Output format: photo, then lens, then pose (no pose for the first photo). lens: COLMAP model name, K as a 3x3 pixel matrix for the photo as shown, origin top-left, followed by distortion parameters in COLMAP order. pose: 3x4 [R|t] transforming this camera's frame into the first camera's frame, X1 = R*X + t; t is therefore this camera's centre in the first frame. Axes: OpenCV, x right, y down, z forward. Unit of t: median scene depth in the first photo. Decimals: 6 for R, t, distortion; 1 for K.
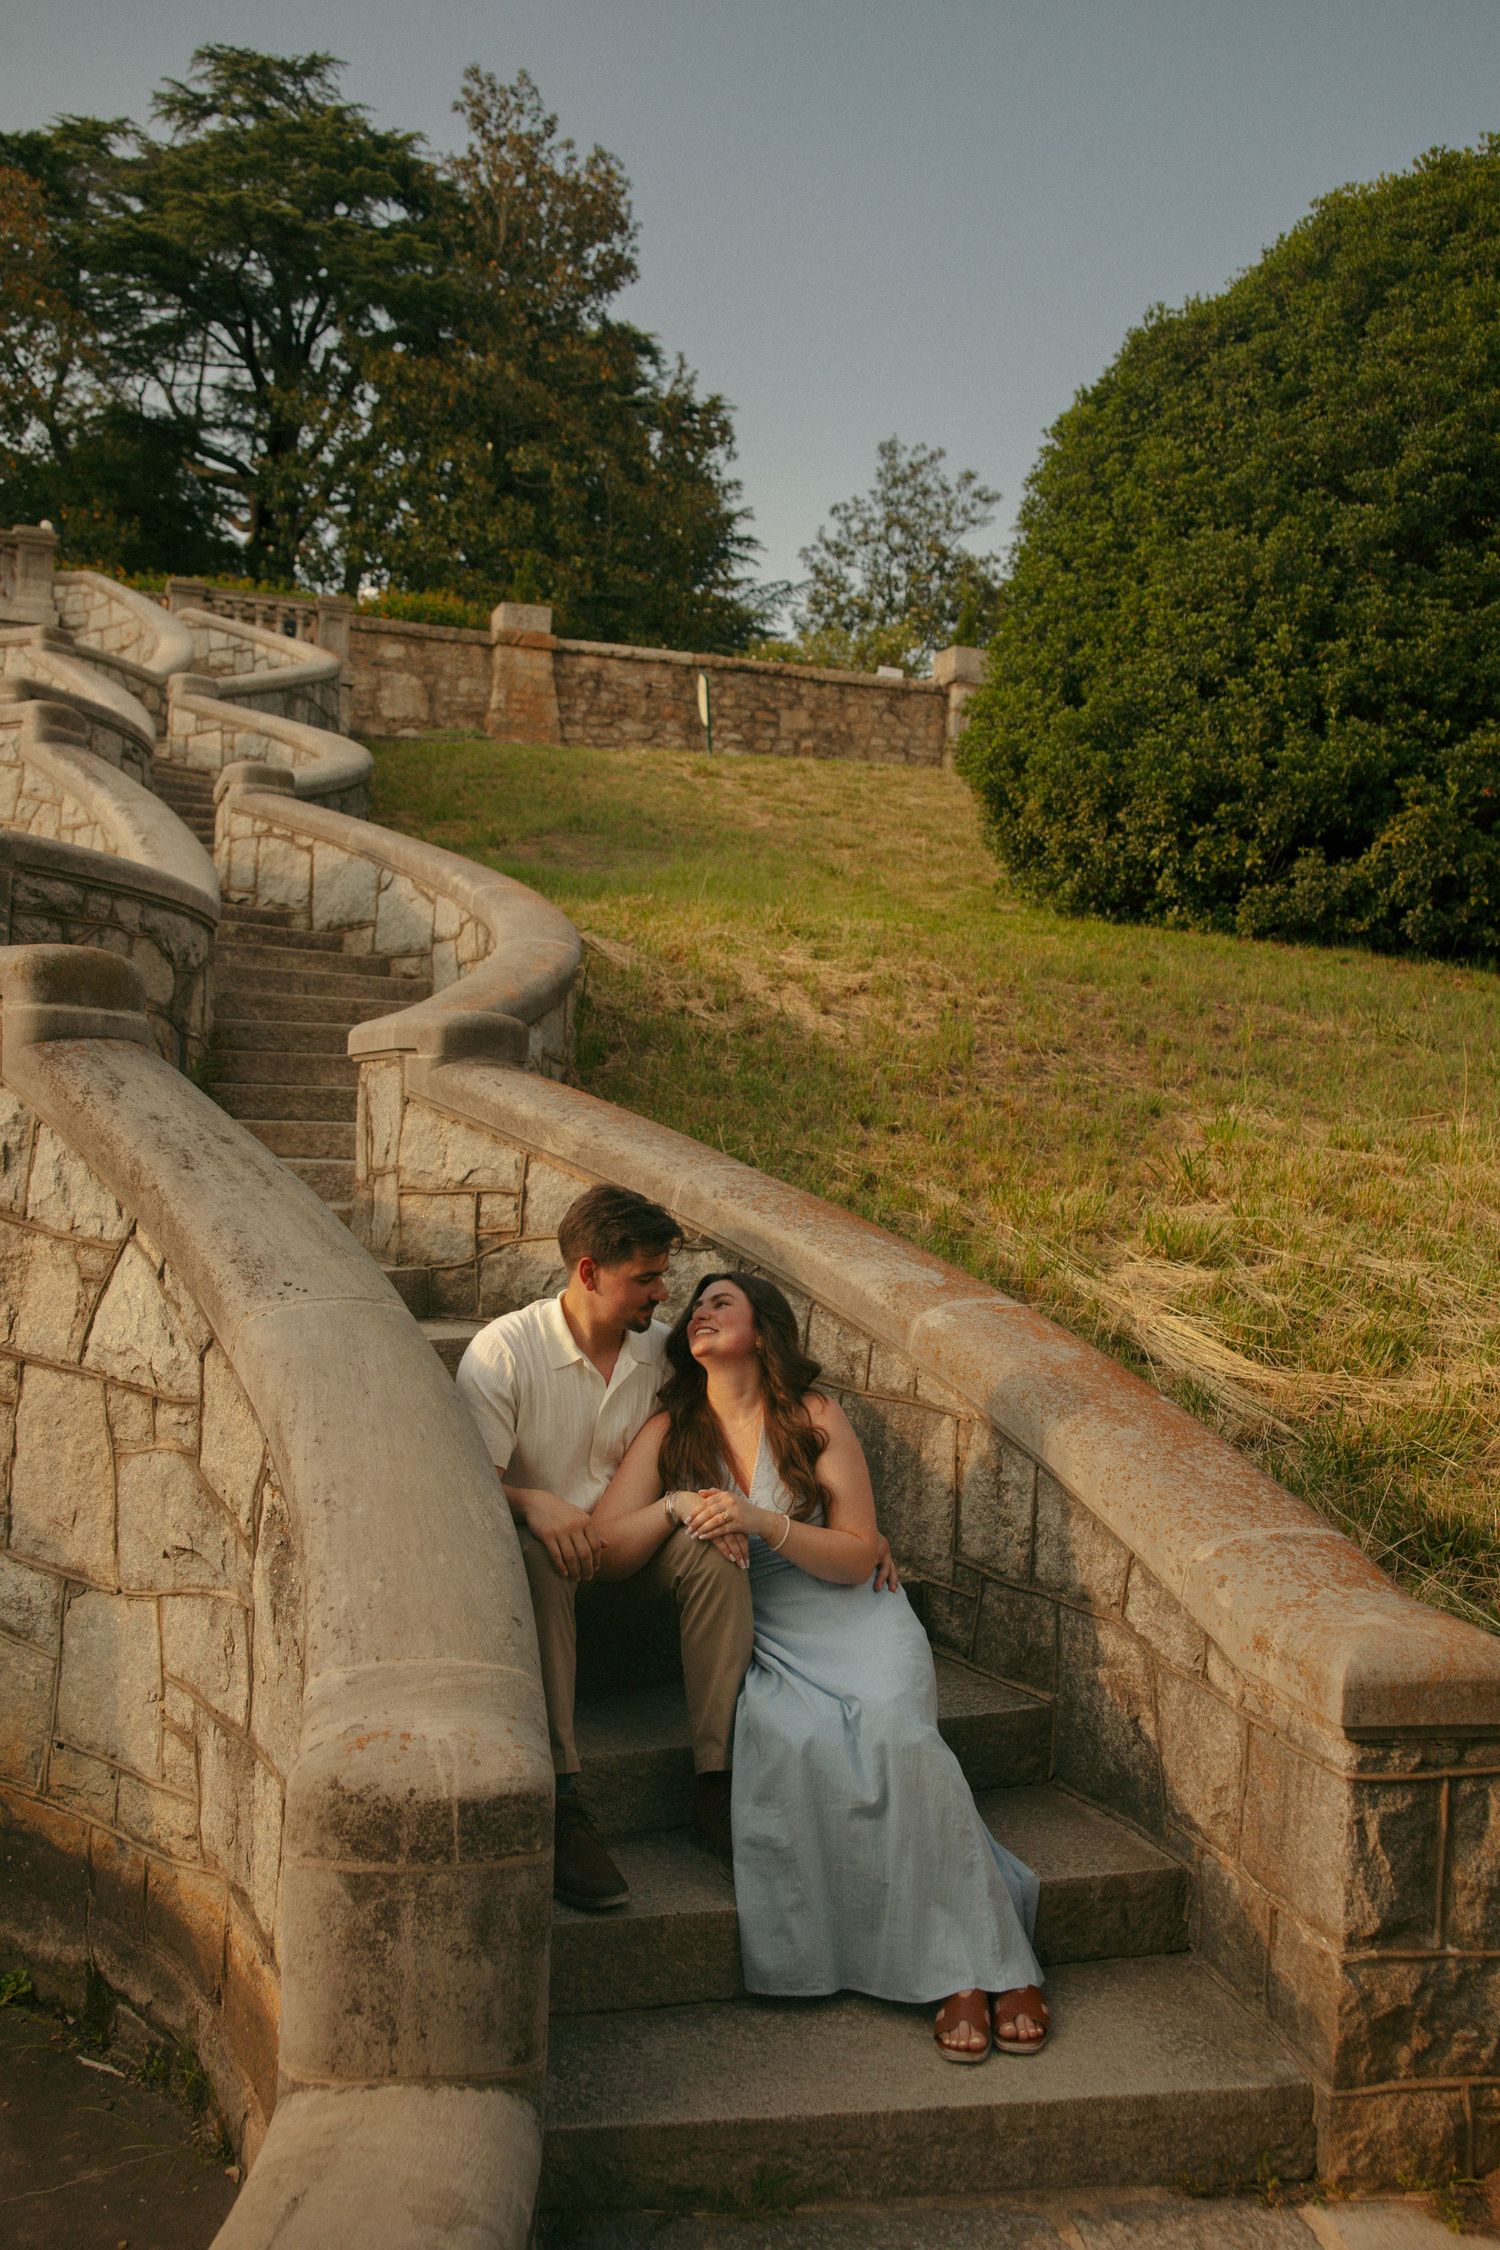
lens RADIAL K [[1915.5, 0, 750.9], [0, 1915.5, 1091.8], [0, 0, 1]] dist [-0.006783, -0.002479]
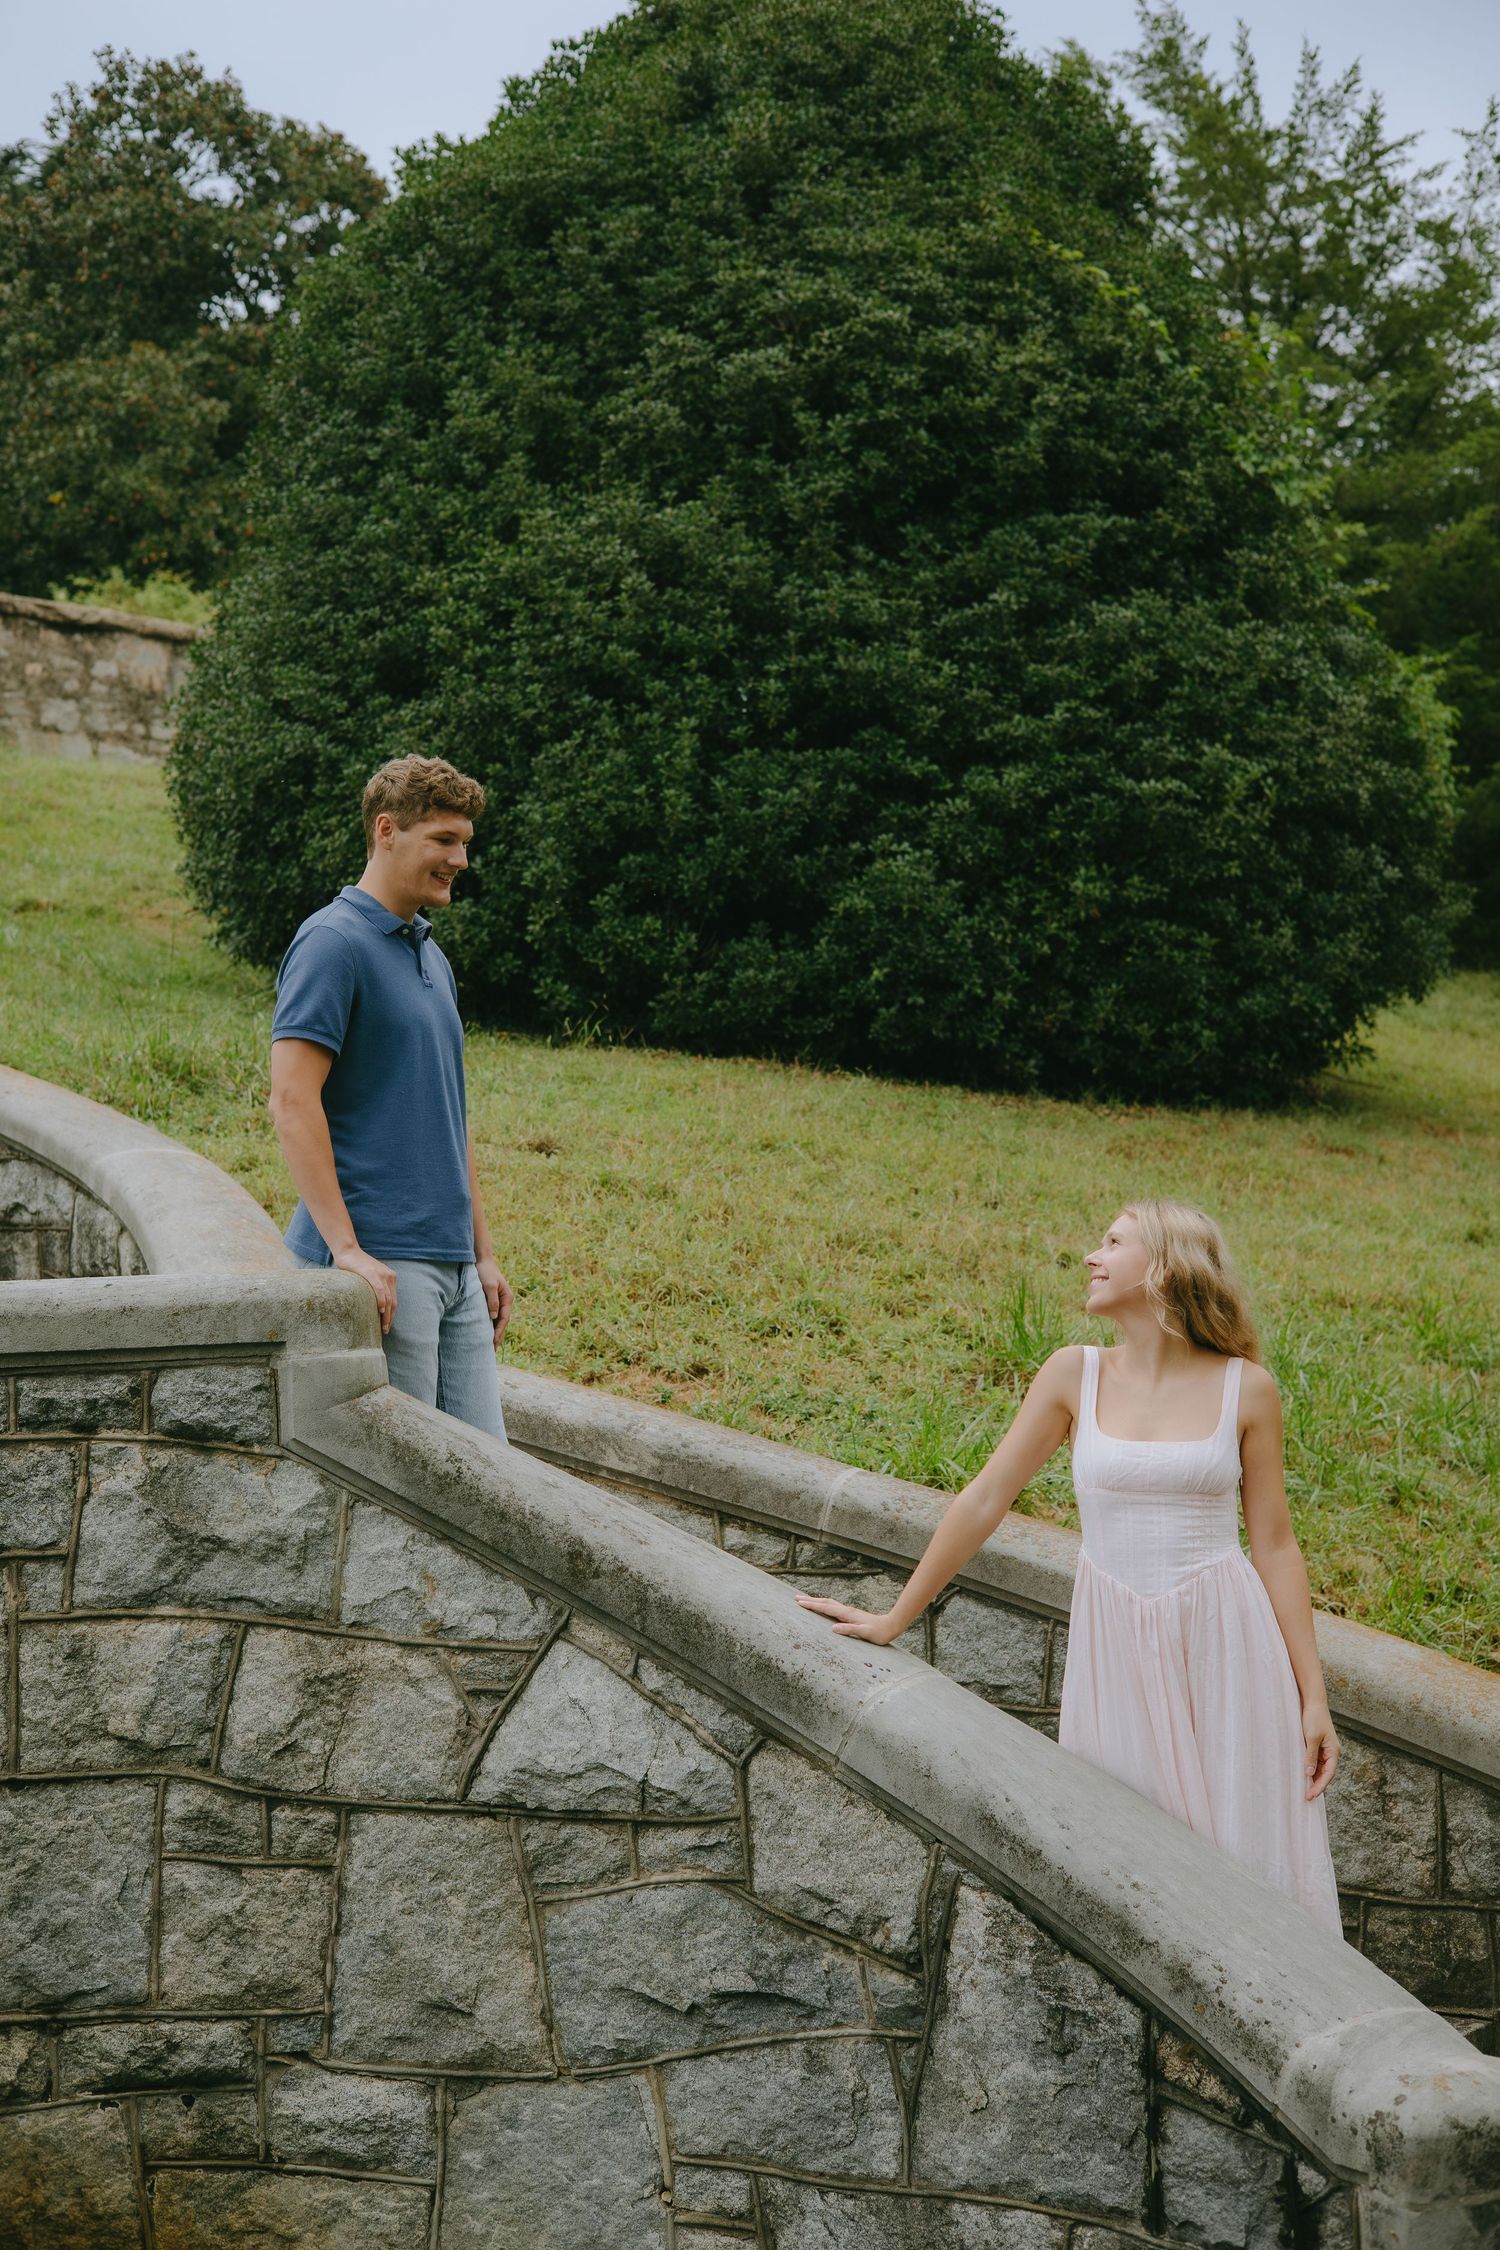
lens RADIAL K [[3286.8, 0, 843.3], [0, 3286.8, 1122.8], [0, 0, 1]] dist [0.023852, -0.011321]
pose [[0.874147, -0.033588, 0.484499, -0.454320], [0.045142, 0.998906, -0.012197, -0.059945], [-0.483559, 0.032533, 0.874707, -0.145756]]
